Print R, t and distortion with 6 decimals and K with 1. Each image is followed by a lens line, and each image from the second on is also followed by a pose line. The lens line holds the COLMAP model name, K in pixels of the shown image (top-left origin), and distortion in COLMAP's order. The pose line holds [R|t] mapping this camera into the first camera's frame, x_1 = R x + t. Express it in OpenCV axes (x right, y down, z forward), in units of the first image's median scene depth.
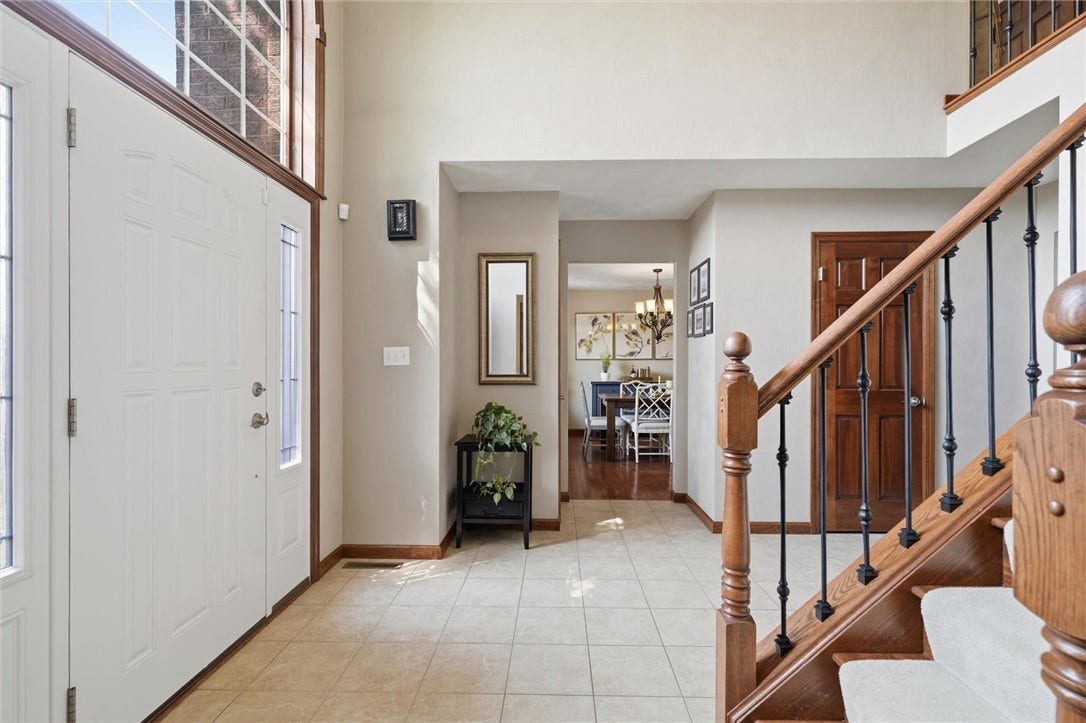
lens RADIAL K [[489.2, 0, 543.0], [0, 489.2, 361.5], [0, 0, 1]] dist [0.001684, 0.000750]
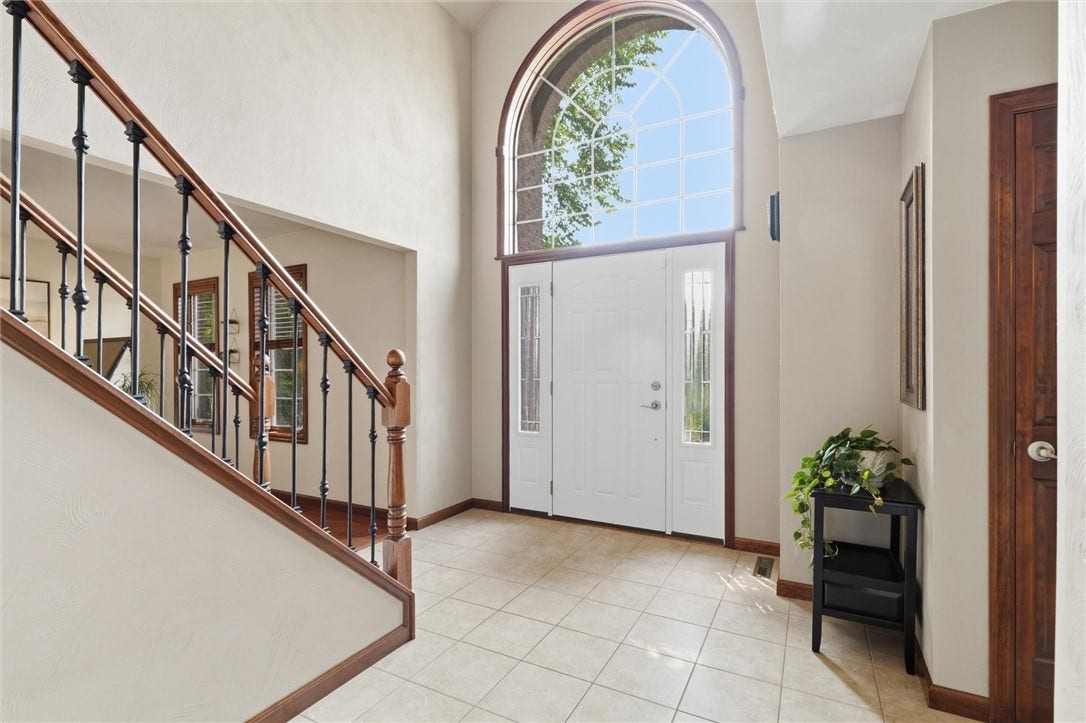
lens RADIAL K [[489.2, 0, 543.0], [0, 489.2, 361.5], [0, 0, 1]] dist [0.001684, 0.000750]
pose [[-0.435773, -0.015094, -0.899930, 1.004203], [0.003617, 0.999822, -0.018521, 0.004300], [0.900049, -0.011326, -0.435641, 1.324849]]
